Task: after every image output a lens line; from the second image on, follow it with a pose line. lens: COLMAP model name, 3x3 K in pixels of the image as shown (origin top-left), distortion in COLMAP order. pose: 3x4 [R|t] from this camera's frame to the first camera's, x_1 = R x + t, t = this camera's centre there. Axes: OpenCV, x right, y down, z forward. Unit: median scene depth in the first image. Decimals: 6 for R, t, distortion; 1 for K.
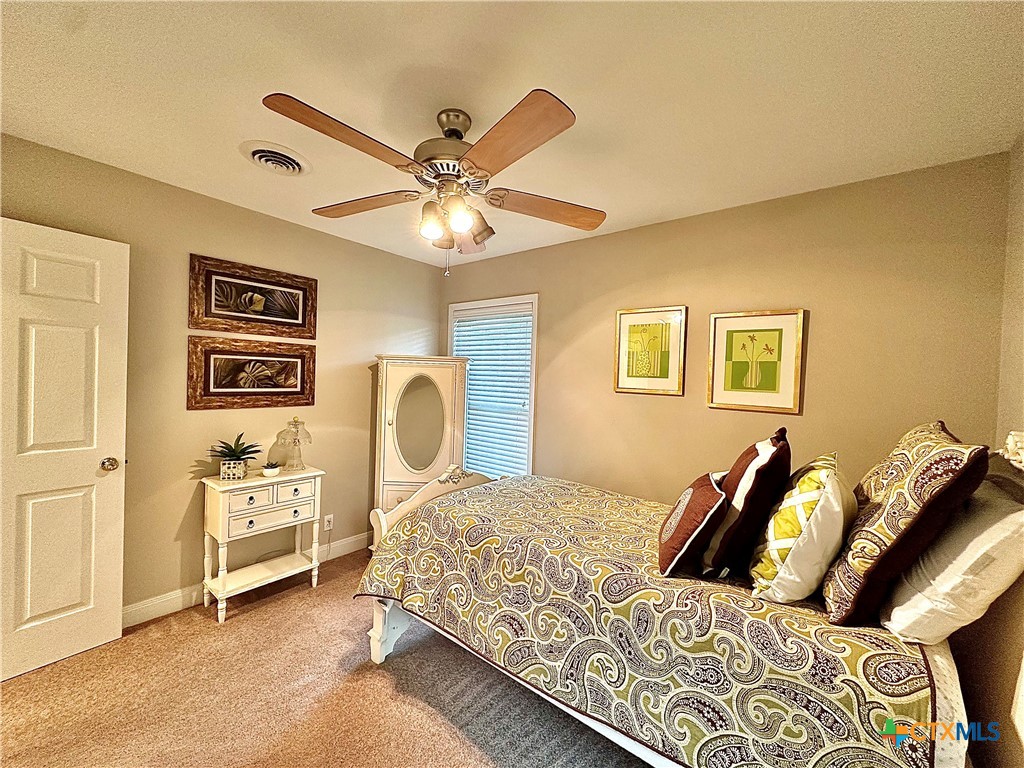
lens RADIAL K [[405.6, 0, 512.0], [0, 405.6, 383.6], [0, 0, 1]] dist [0.001158, 0.000197]
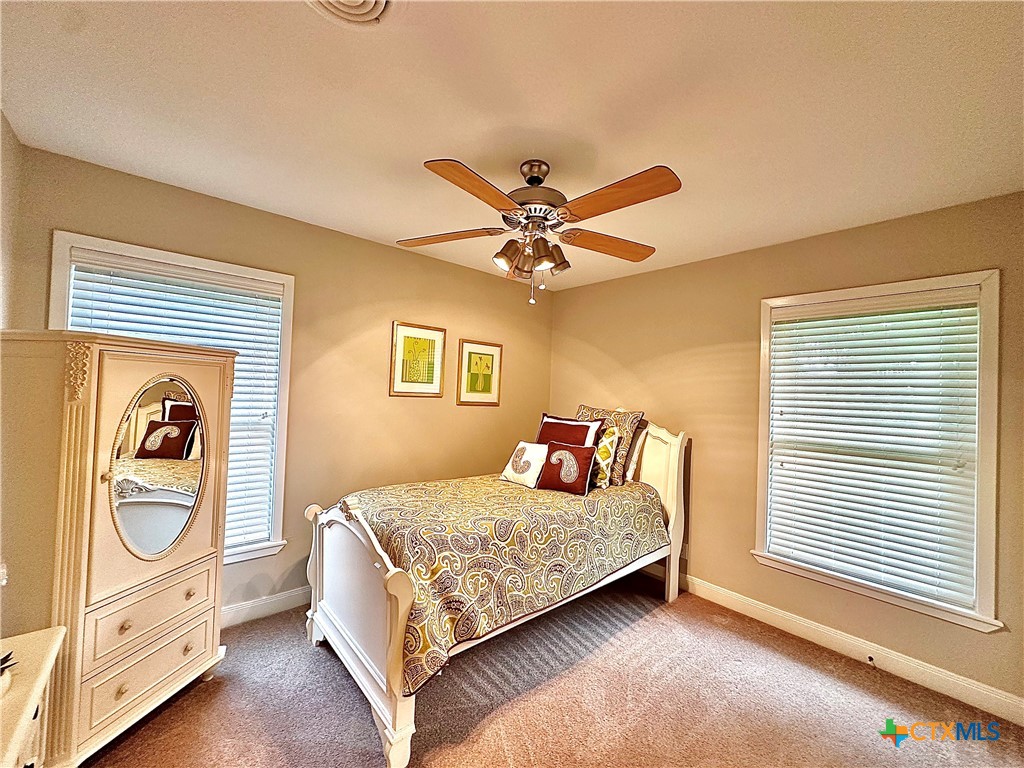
lens RADIAL K [[413.7, 0, 514.4], [0, 413.7, 383.0], [0, 0, 1]] dist [0.000370, 0.000291]
pose [[0.172894, -0.006143, 0.984921, -0.959585], [-0.019041, 0.999773, 0.009578, -0.037841], [-0.984756, -0.020409, 0.172737, 0.616291]]
